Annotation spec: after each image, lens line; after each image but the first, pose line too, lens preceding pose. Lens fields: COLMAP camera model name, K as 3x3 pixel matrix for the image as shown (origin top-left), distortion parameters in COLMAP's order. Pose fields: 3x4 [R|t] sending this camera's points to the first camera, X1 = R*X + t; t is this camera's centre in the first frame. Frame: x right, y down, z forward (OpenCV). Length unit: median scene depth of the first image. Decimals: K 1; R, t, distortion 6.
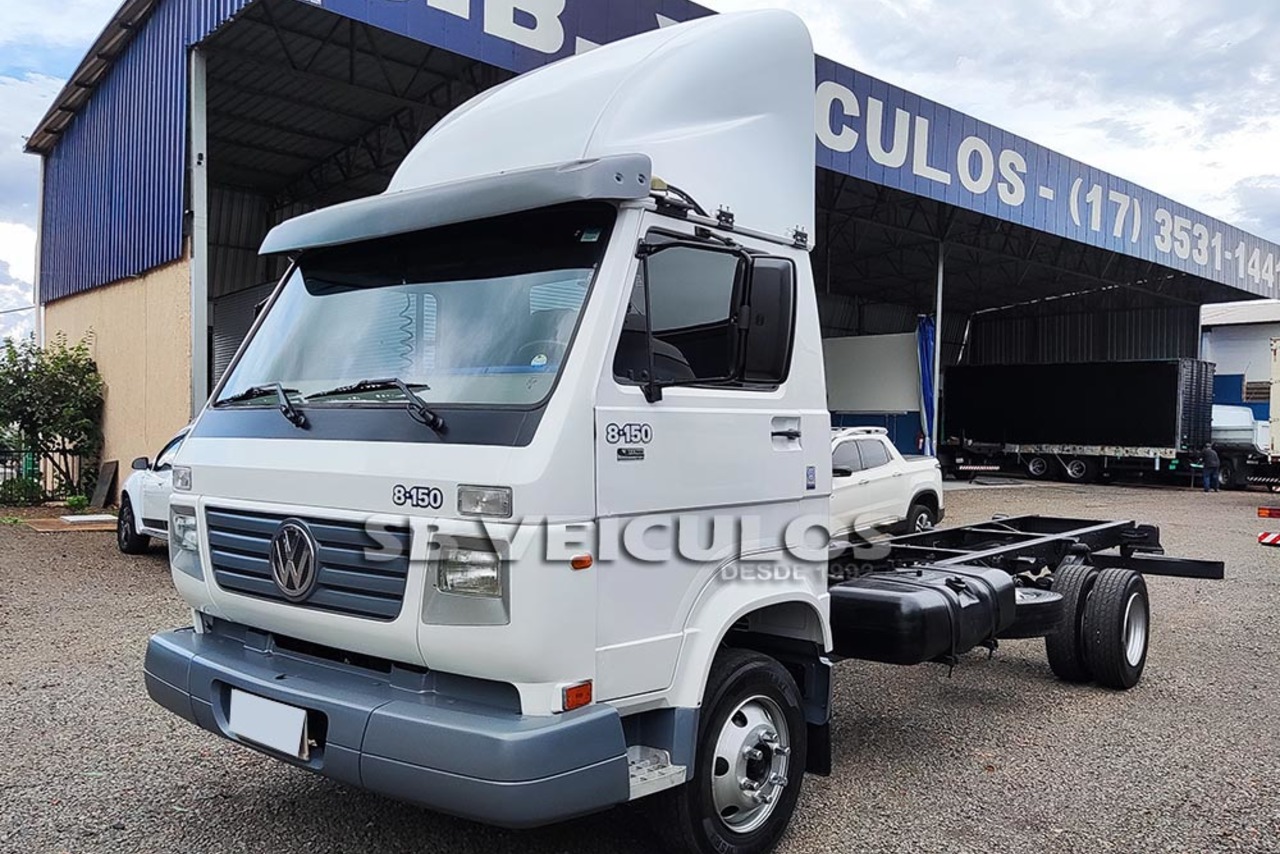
lens RADIAL K [[1168.6, 0, 640.0], [0, 1168.6, 427.0], [0, 0, 1]] dist [0.078357, -0.007369]
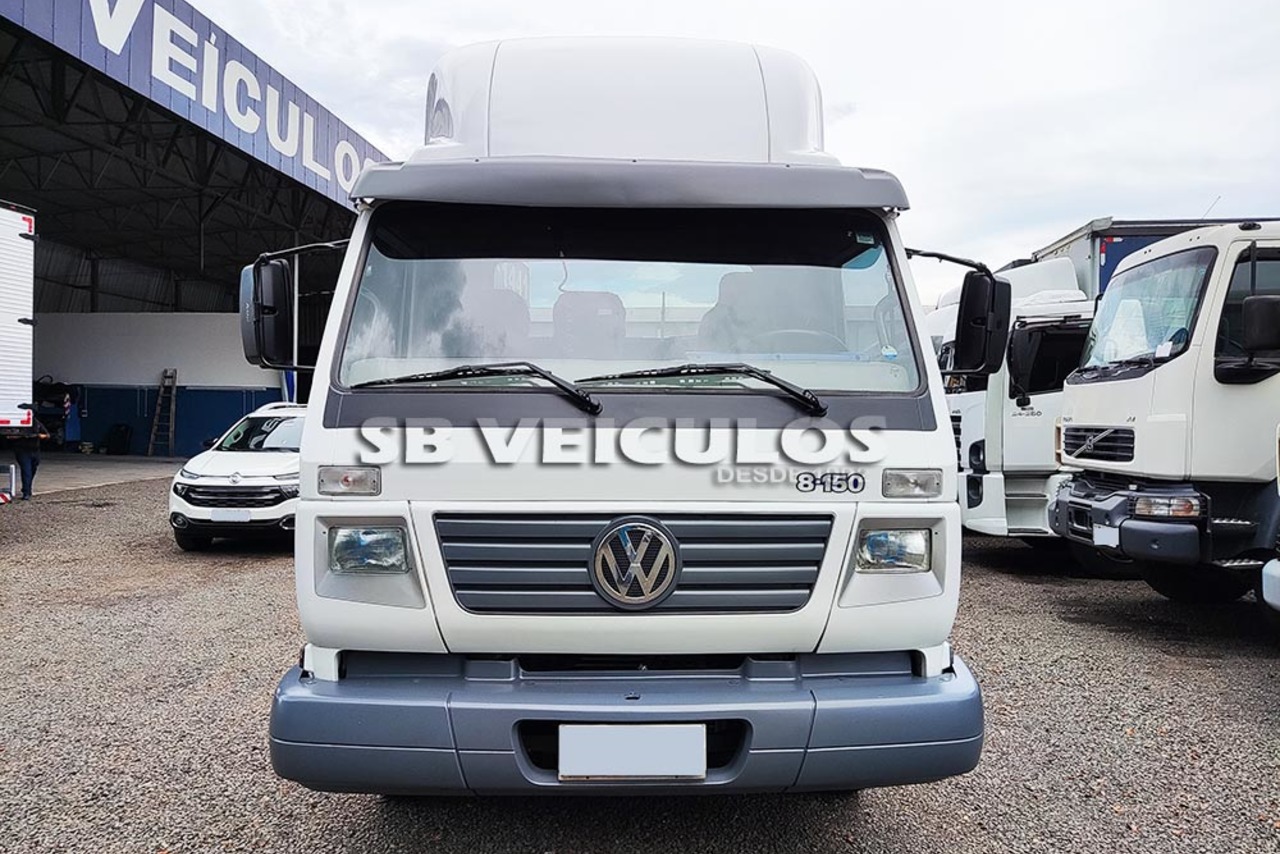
lens RADIAL K [[1042.8, 0, 639.9], [0, 1042.8, 381.0], [0, 0, 1]] dist [0.082949, 0.000526]
pose [[0.714766, 0.008512, 0.699312, -0.829300], [0.003912, 0.999862, -0.016169, -0.012579], [-0.699353, 0.014293, 0.714634, 0.416141]]
